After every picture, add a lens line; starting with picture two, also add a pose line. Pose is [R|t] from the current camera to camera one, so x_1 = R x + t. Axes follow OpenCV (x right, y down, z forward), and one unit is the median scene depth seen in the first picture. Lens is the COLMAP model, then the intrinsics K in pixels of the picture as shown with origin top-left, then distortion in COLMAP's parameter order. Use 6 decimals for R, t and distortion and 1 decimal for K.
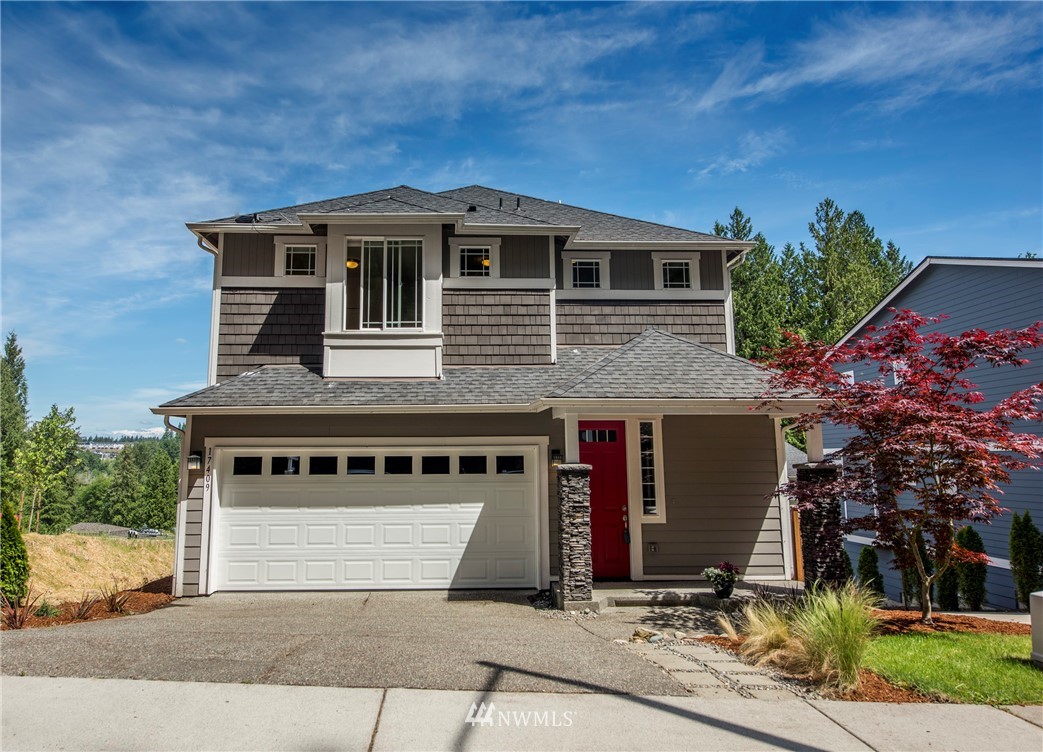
lens RADIAL K [[664.0, 0, 479.3], [0, 664.0, 362.9], [0, 0, 1]] dist [-0.031088, -0.000352]
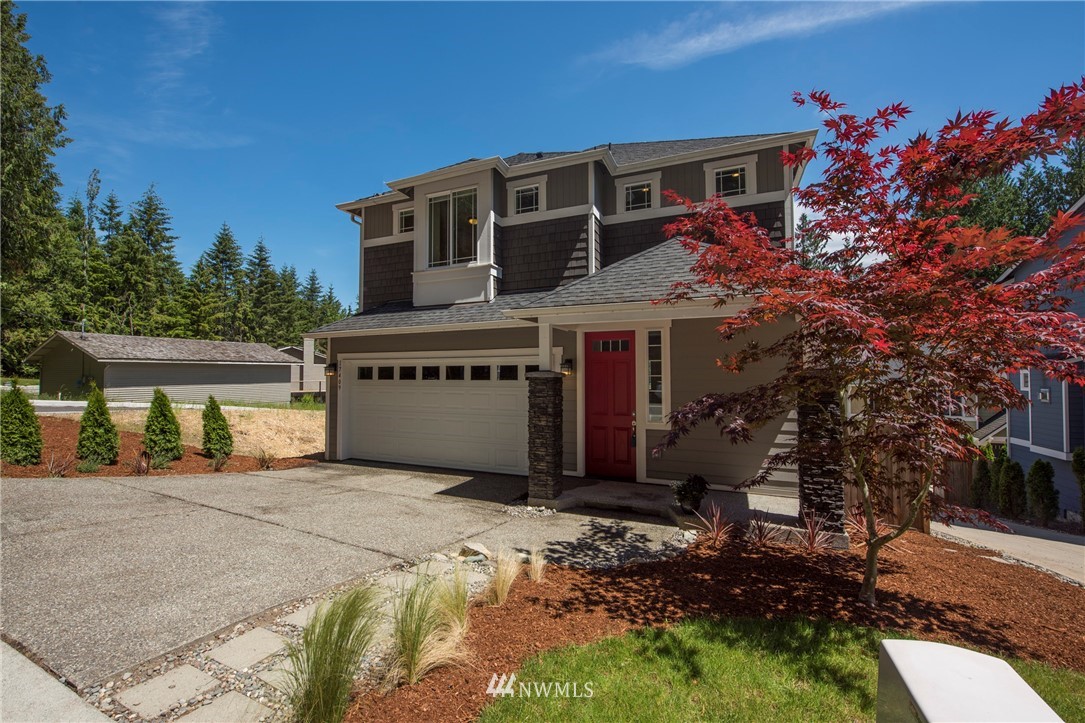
lens RADIAL K [[433.3, 0, 543.5], [0, 433.3, 358.8], [0, 0, 1]] dist [-0.010557, -0.004093]
pose [[0.908938, -0.012409, -0.416746, 0.345358], [0.062528, 0.992309, 0.106828, 0.046263], [0.412215, -0.123159, 0.902724, 0.304230]]
